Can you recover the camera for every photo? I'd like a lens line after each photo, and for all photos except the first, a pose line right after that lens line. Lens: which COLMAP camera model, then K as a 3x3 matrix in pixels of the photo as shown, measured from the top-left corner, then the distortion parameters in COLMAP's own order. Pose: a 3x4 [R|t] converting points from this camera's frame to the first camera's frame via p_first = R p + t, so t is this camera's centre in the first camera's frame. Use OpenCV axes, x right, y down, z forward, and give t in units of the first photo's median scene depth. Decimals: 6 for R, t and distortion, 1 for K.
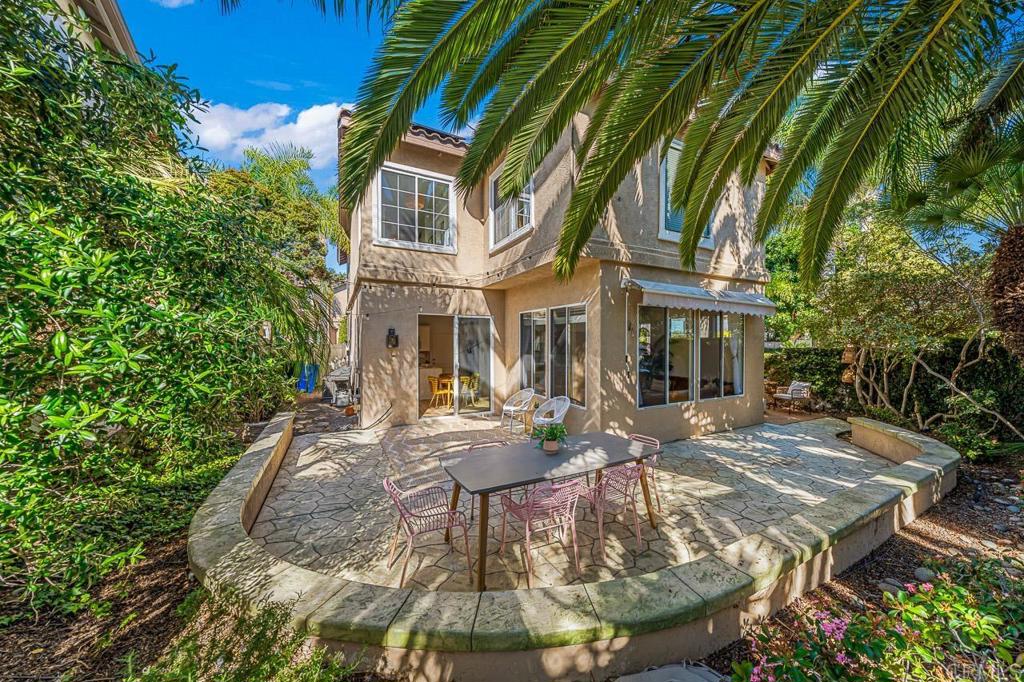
lens RADIAL K [[350.9, 0, 536.8], [0, 350.9, 348.1], [0, 0, 1]] dist [-0.000938, -0.000202]
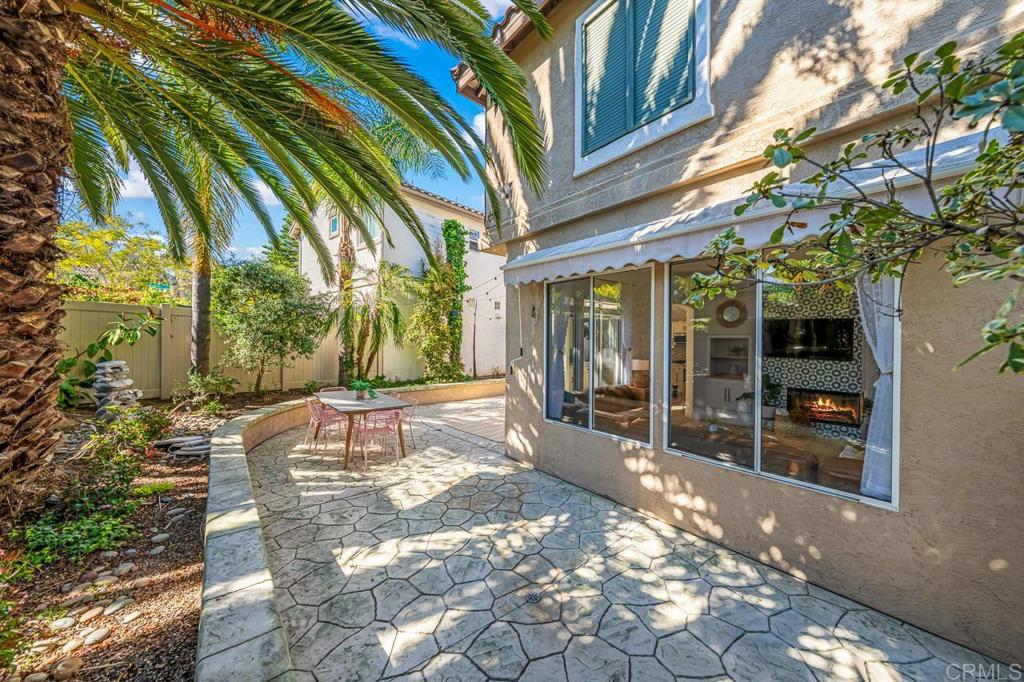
lens RADIAL K [[350.9, 0, 524.1], [0, 350.9, 343.8], [0, 0, 1]] dist [-0.000938, -0.000202]
pose [[0.200232, 0.007258, -0.979722, 1.094364], [-0.032569, 0.999469, 0.000748, 0.012166], [0.979207, 0.031759, 0.200362, 0.858194]]
